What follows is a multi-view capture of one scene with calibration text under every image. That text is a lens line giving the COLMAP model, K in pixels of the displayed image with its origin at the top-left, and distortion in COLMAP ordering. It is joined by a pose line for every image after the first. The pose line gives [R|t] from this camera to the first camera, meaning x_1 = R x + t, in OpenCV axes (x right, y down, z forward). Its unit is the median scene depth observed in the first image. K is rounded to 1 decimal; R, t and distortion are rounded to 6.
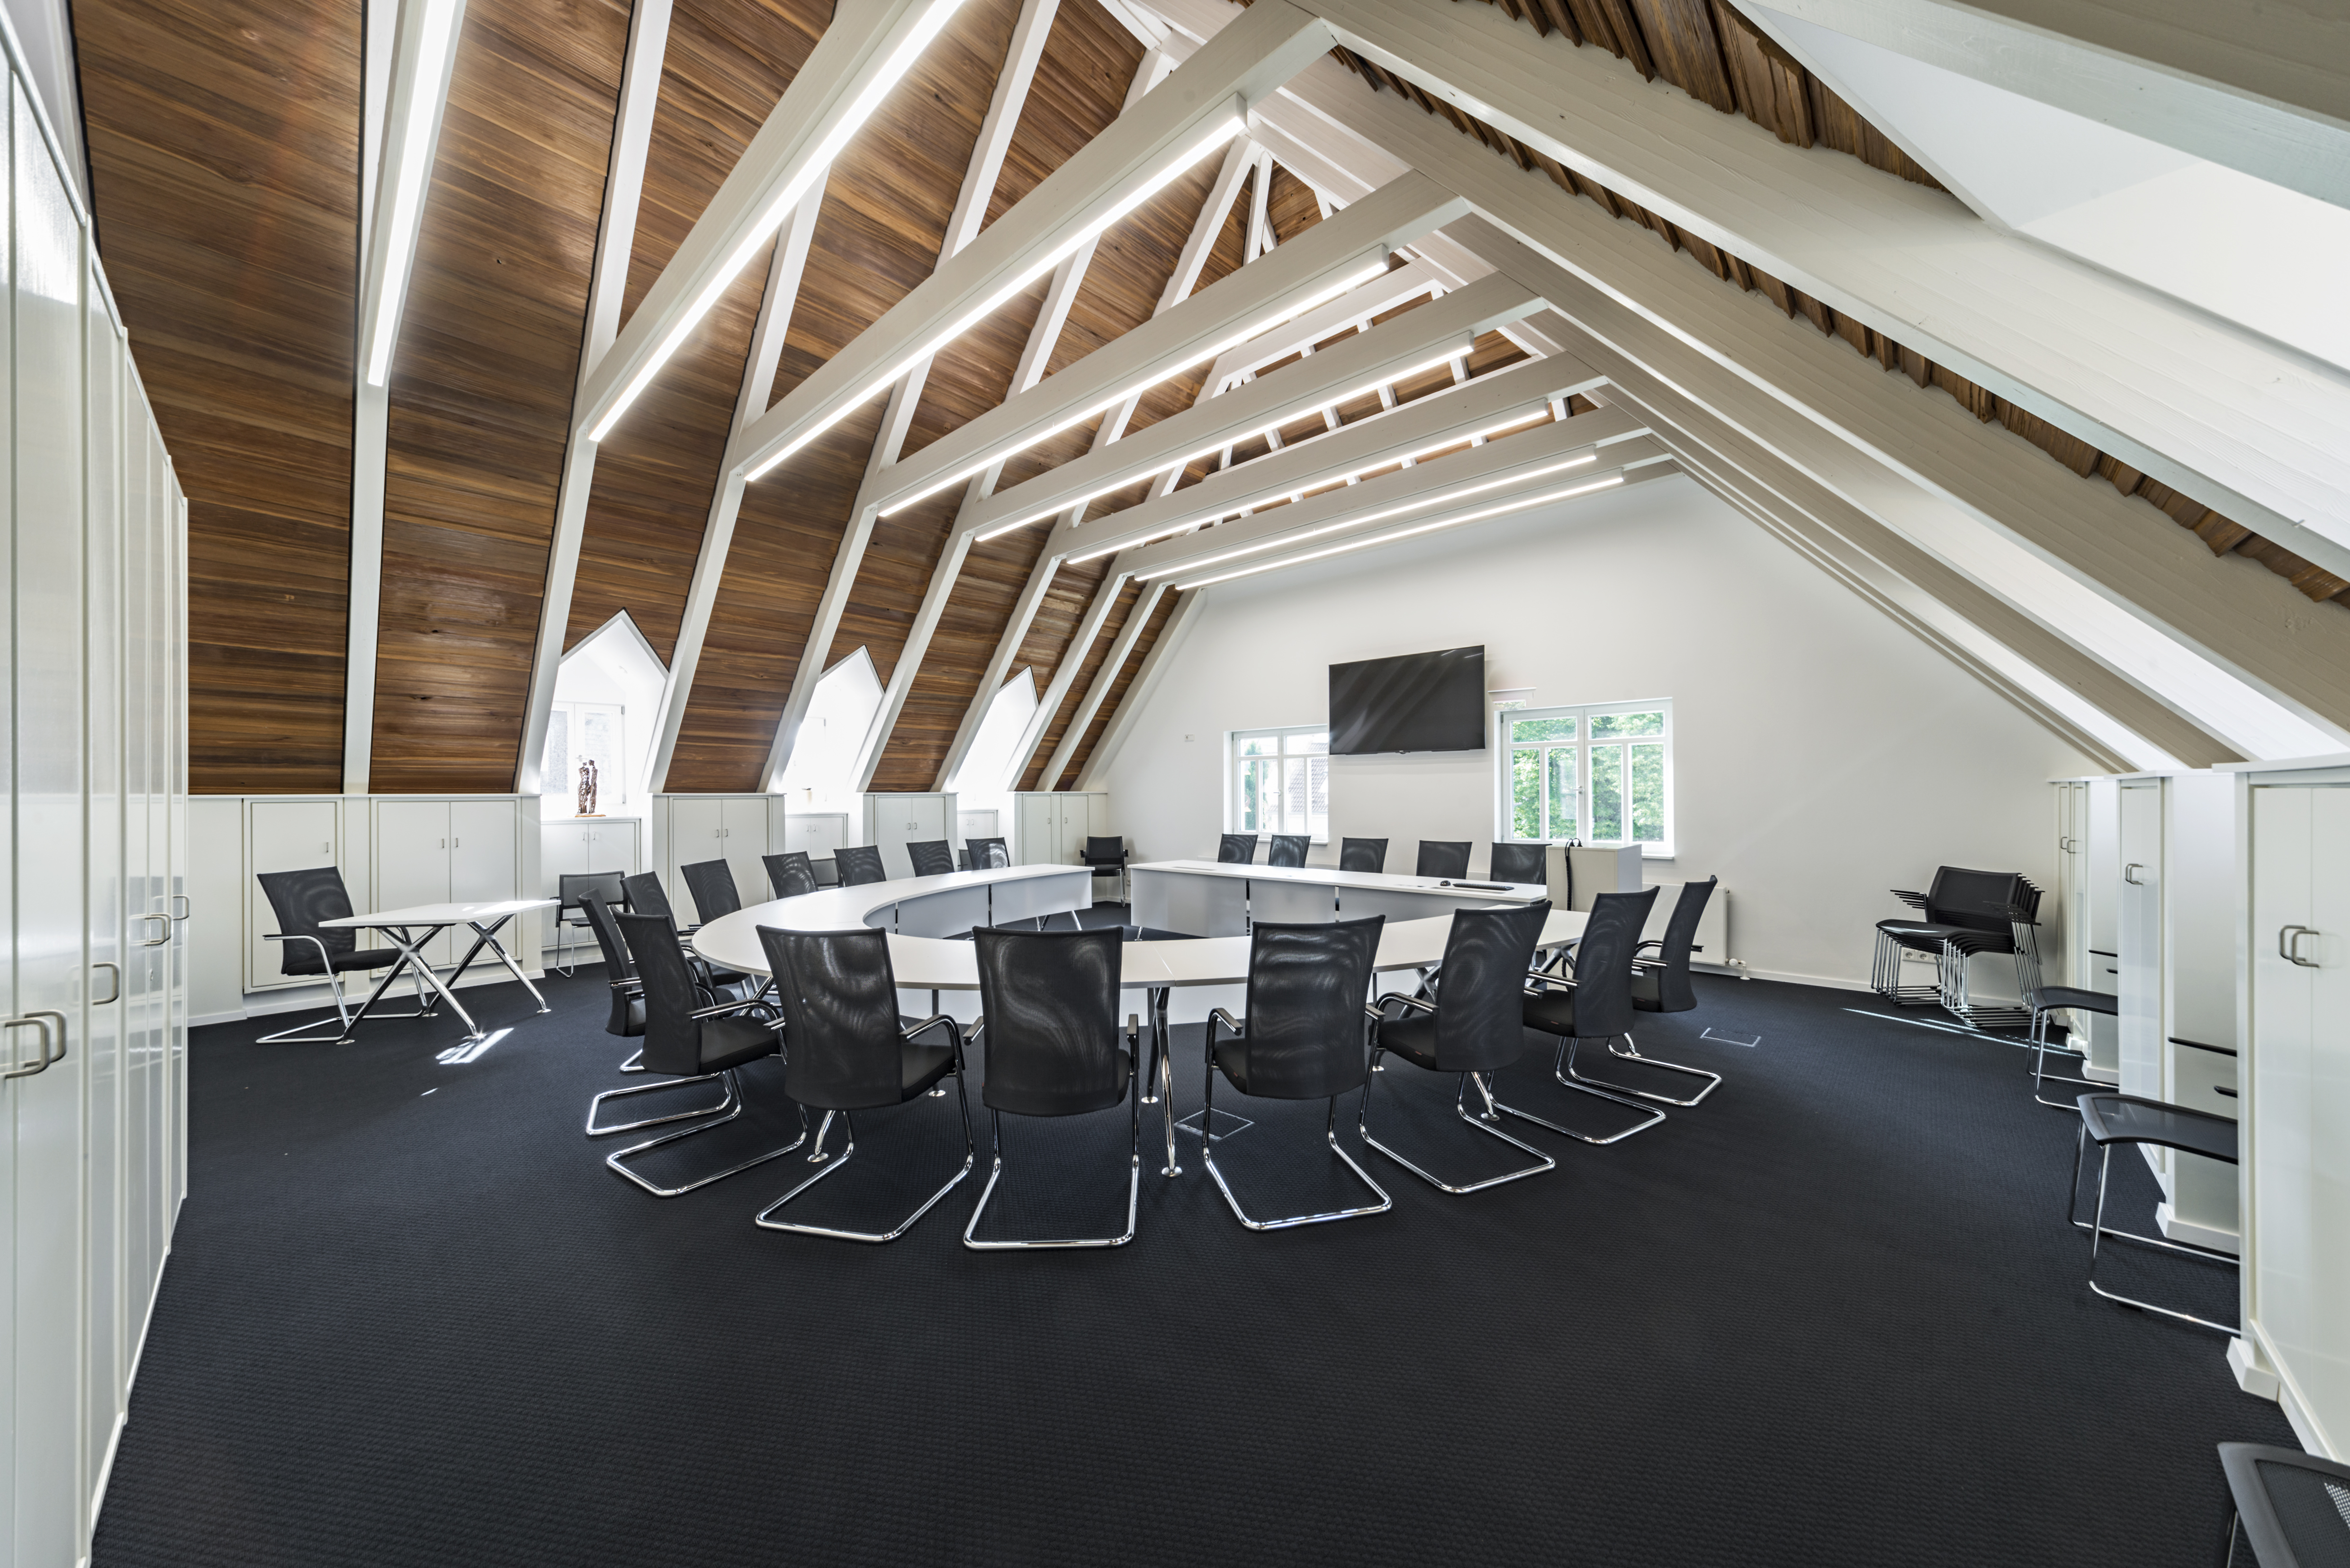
lens RADIAL K [[802.9, 0, 1145.0], [0, 802.9, 787.7], [0, 0, 1]] dist [-0.001727, 0.000337]
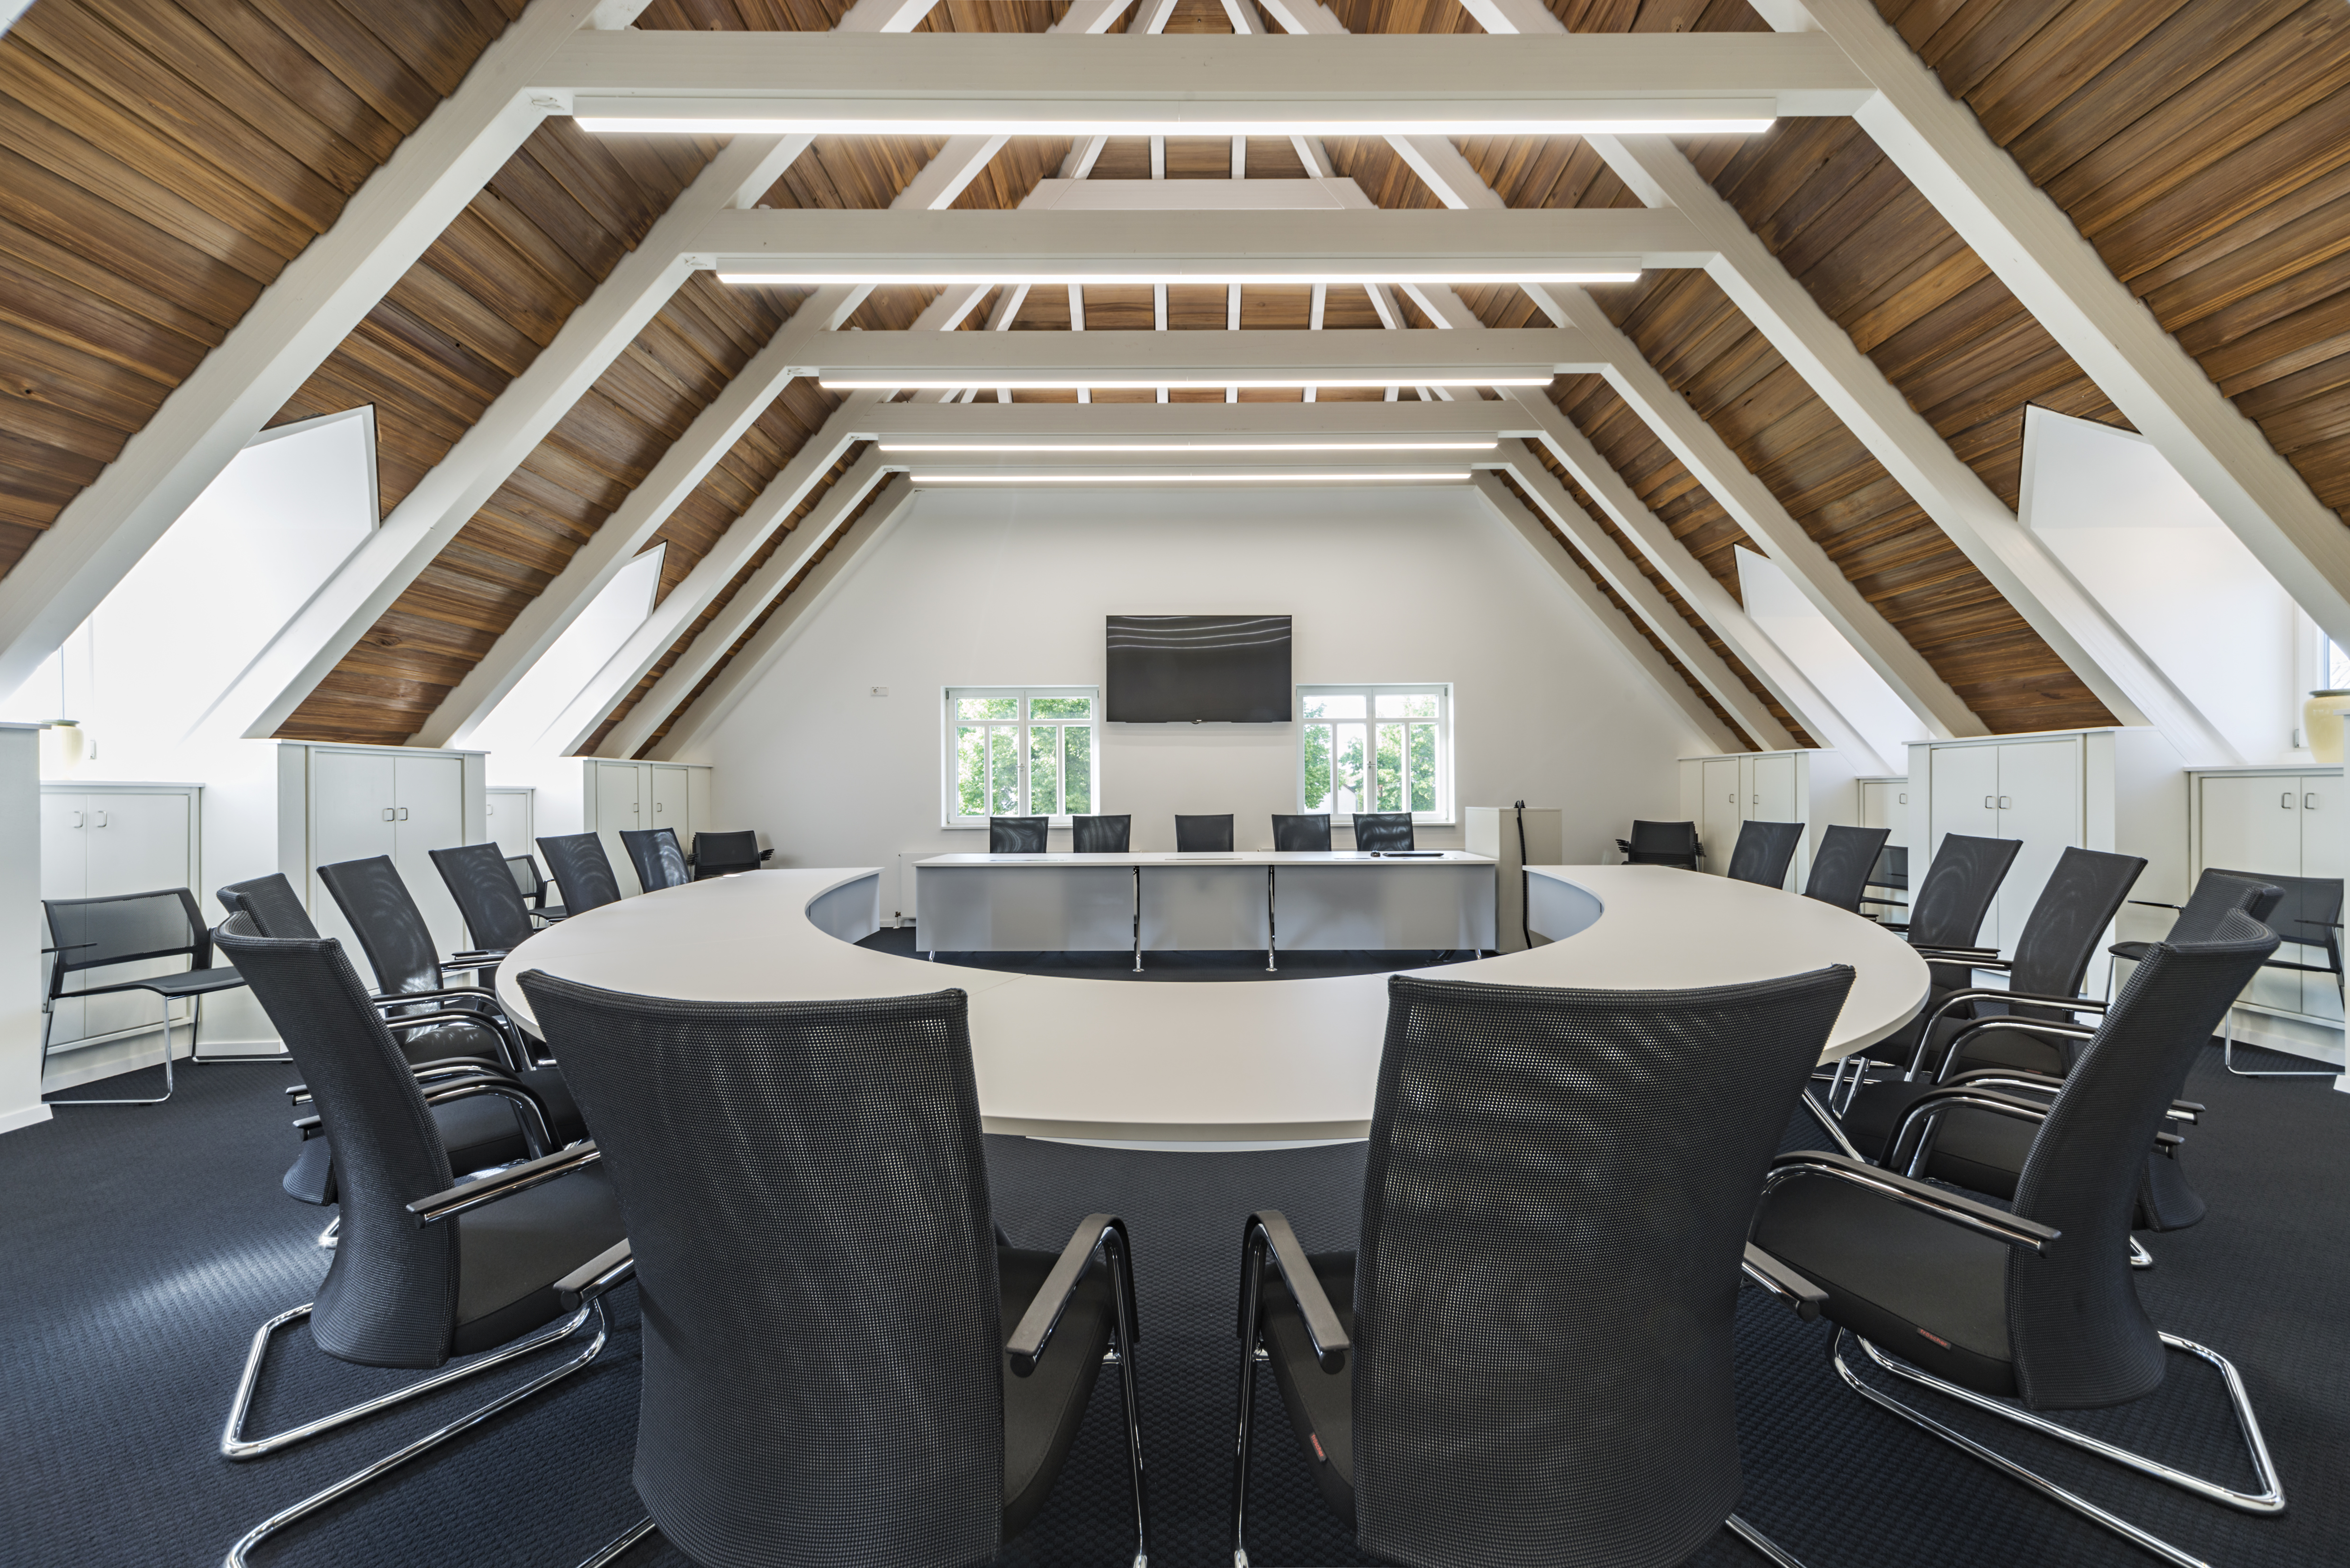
lens RADIAL K [[802.9, 0, 1164.3], [0, 802.9, 784.8], [0, 0, 1]] dist [-0.001727, 0.000337]
pose [[0.719176, 0.007450, 0.694788, -0.321610], [-0.008243, 0.999964, -0.002190, 0.028950], [-0.694780, -0.004152, 0.719211, 0.351455]]
